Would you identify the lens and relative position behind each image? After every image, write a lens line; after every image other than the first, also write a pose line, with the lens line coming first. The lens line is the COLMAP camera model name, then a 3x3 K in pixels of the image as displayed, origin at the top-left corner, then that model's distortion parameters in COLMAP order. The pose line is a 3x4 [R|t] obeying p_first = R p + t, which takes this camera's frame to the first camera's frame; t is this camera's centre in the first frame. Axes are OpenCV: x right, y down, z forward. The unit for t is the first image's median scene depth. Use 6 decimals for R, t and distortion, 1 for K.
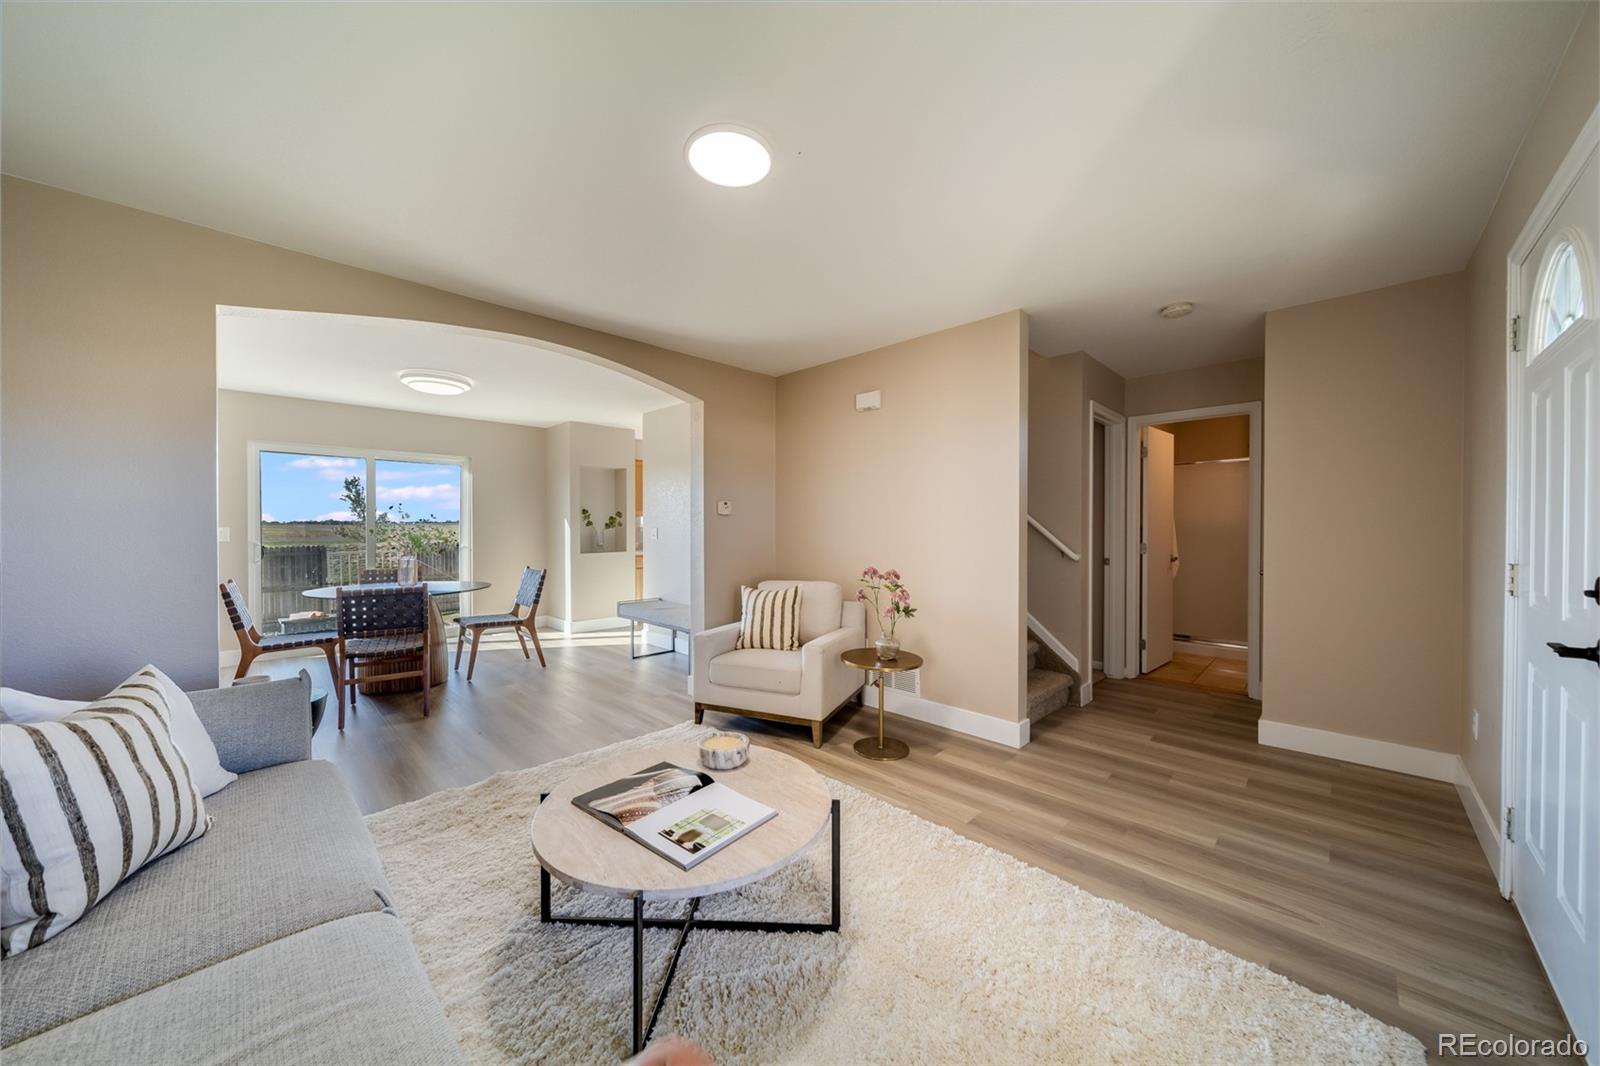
lens RADIAL K [[561.2, 0, 790.7], [0, 561.2, 530.3], [0, 0, 1]] dist [0.000561, 0.000078]
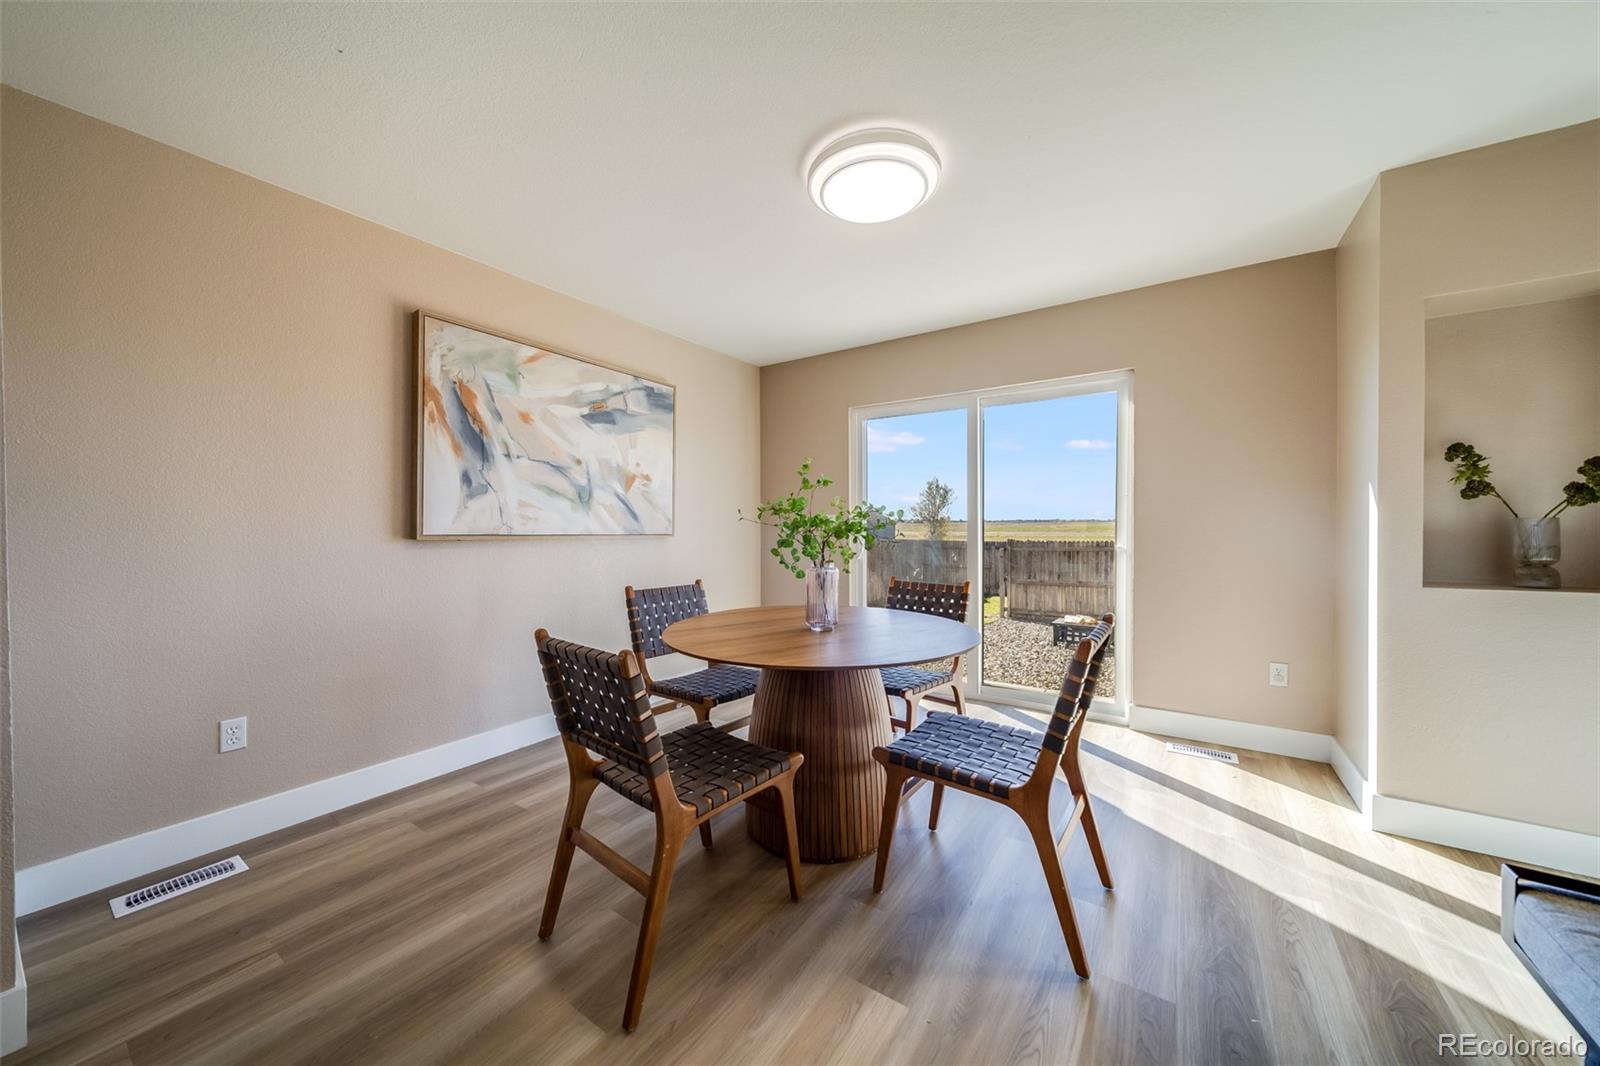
lens RADIAL K [[561.2, 0, 804.7], [0, 561.2, 531.5], [0, 0, 1]] dist [0.000561, 0.000078]
pose [[0.189012, 0.016619, -0.981834, -0.268314], [0.006535, 0.999813, 0.018181, 0.007408], [0.981953, -0.009852, 0.188868, 1.217317]]
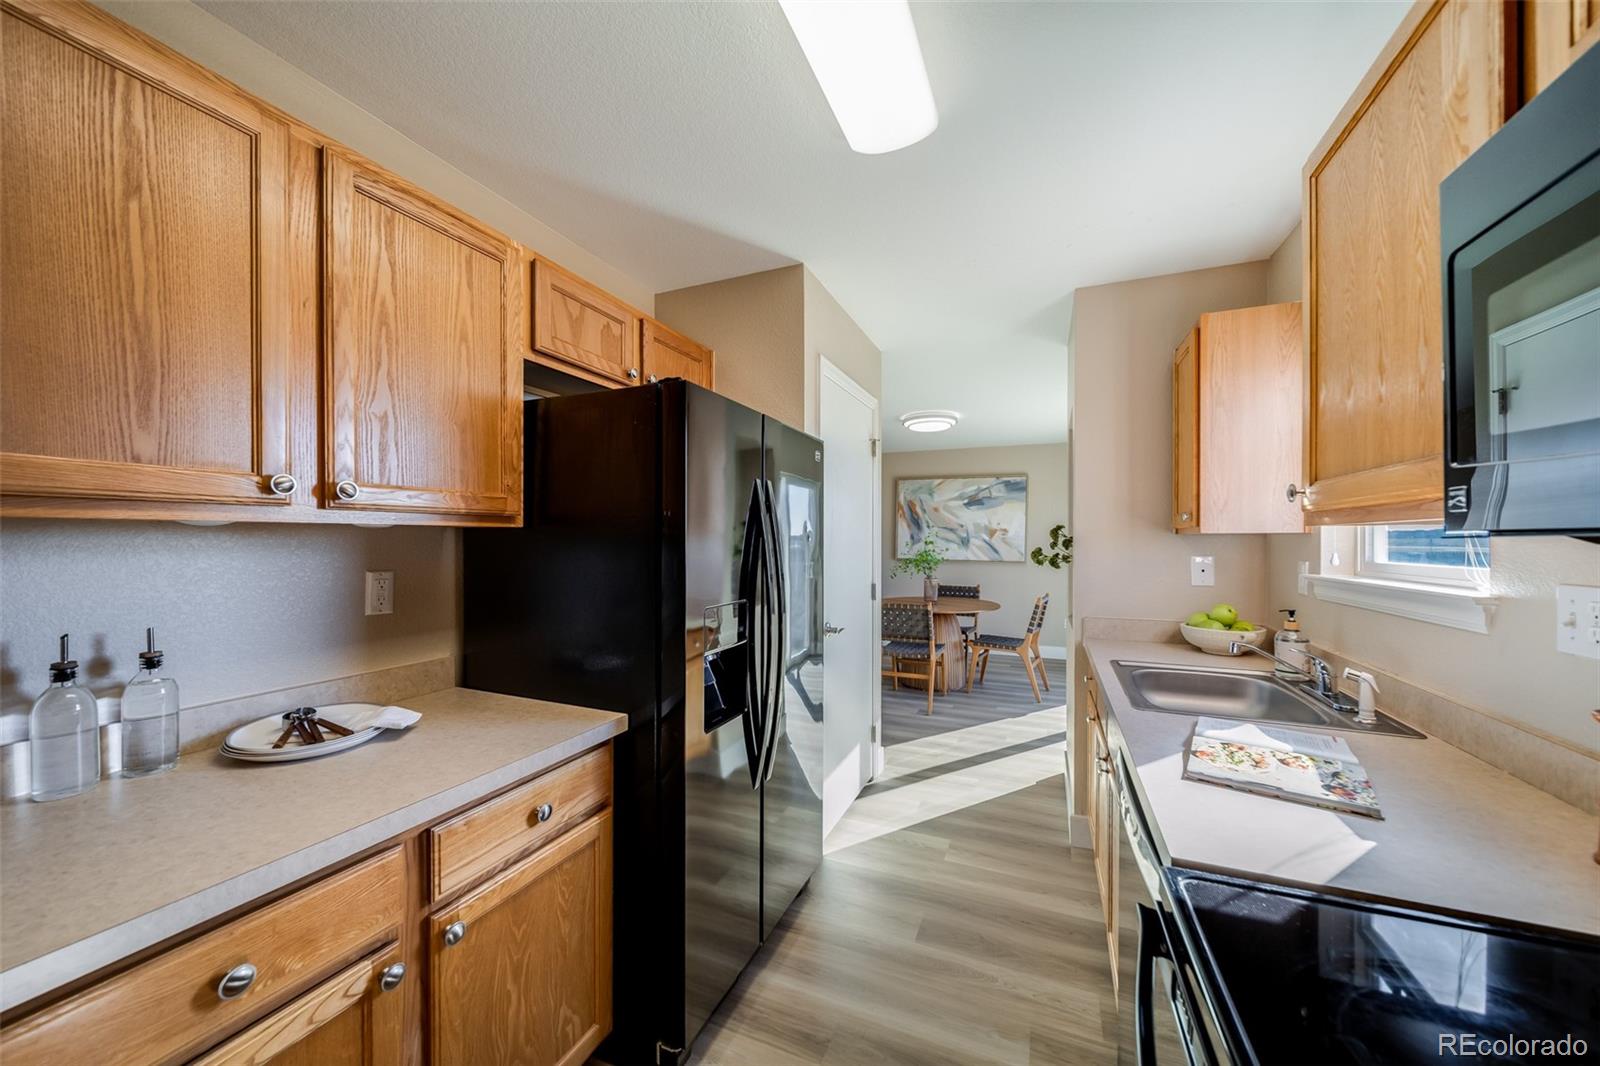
lens RADIAL K [[561.2, 0, 812.9], [0, 561.2, 541.4], [0, 0, 1]] dist [0.000561, 0.000078]
pose [[-0.929874, 0.007594, -0.367801, -0.018701], [0.006153, 0.999968, 0.005090, -0.056476], [0.367828, 0.002470, -0.929891, 2.781329]]
